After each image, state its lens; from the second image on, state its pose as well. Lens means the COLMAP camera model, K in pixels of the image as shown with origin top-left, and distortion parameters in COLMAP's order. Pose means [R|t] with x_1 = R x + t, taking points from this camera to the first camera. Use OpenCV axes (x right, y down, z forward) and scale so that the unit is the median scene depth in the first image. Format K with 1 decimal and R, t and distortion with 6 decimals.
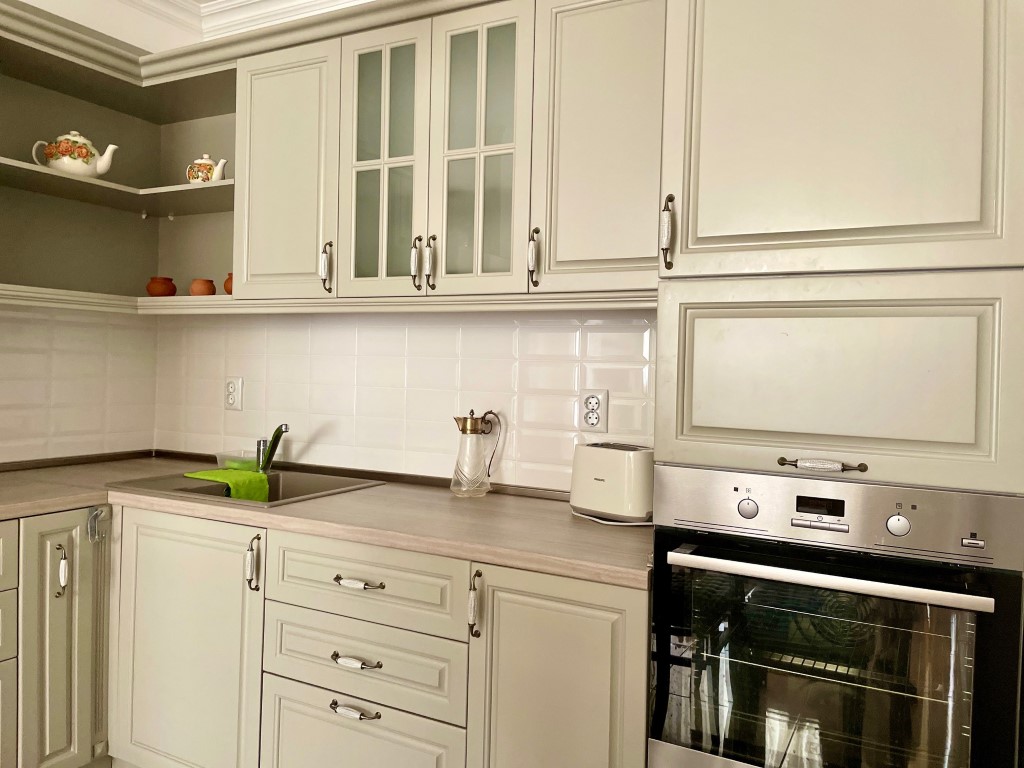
lens RADIAL K [[781.7, 0, 514.5], [0, 781.7, 364.9], [0, 0, 1]] dist [0.086768, -0.121368]
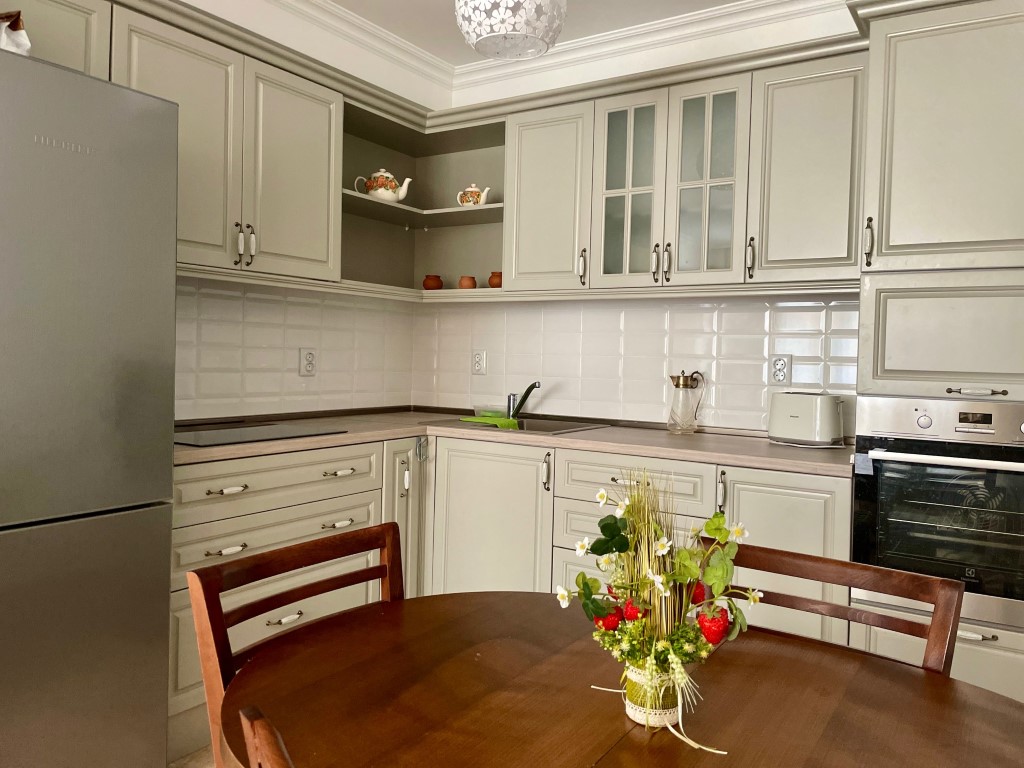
lens RADIAL K [[781.7, 0, 513.4], [0, 781.7, 371.9], [0, 0, 1]] dist [0.086768, -0.121368]
pose [[0.996922, 0.001727, -0.078384, -0.266027], [-0.000325, 0.999840, 0.017898, 0.039264], [0.078403, -0.017817, 0.996763, -0.419671]]
